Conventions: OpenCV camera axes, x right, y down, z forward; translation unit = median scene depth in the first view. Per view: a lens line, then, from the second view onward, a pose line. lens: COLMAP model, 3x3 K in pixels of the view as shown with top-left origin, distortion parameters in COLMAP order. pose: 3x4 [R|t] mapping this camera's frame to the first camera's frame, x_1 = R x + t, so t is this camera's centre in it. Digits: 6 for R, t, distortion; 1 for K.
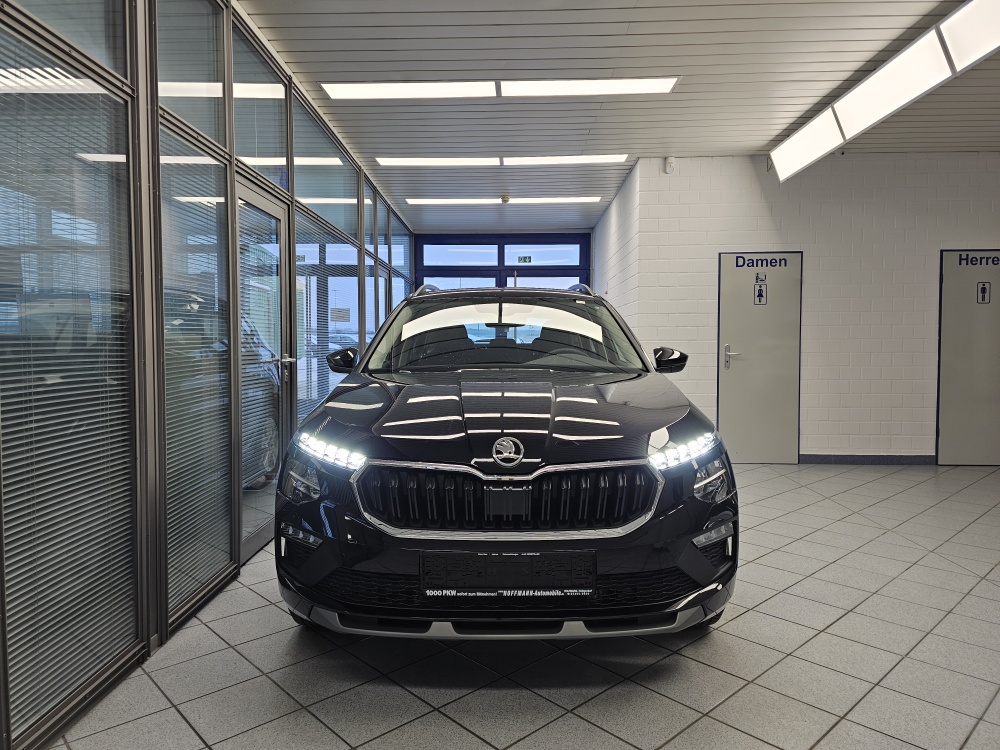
lens RADIAL K [[666.7, 0, 504.2], [0, 666.7, 375.8], [0, 0, 1]] dist [0.078018, -0.061117]
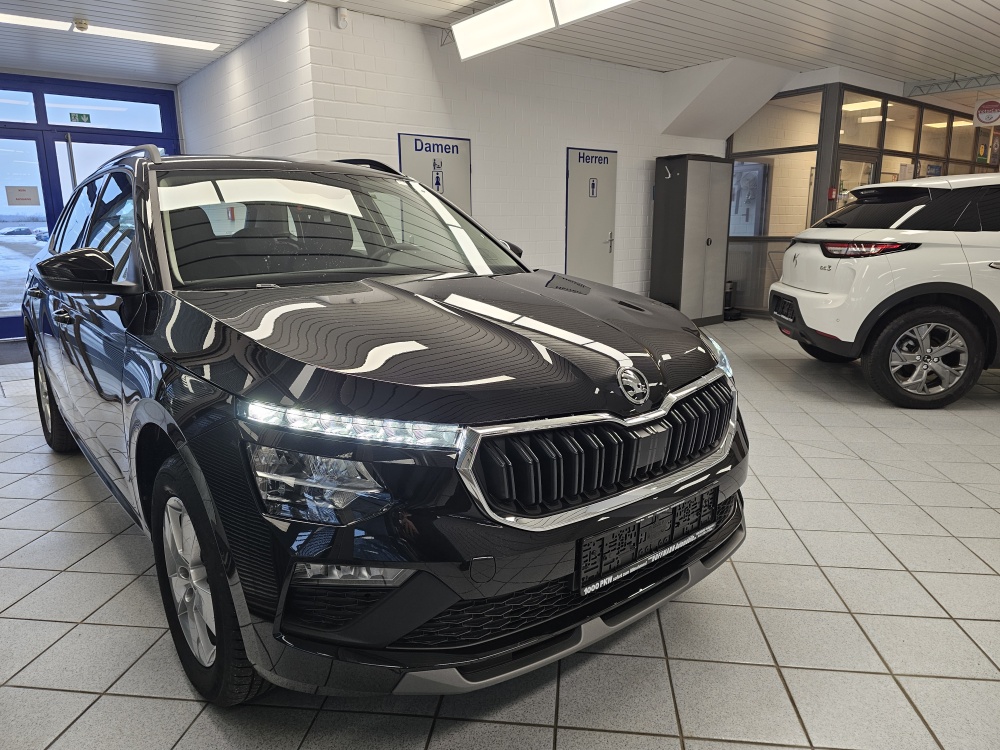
lens RADIAL K [[666.7, 0, 504.2], [0, 666.7, 375.8], [0, 0, 1]] dist [0.078018, -0.061117]
pose [[0.768714, -0.146860, 0.622504, -0.192783], [0.044884, 0.983269, 0.176545, -0.012523], [-0.638016, -0.107772, 0.762444, 0.168926]]
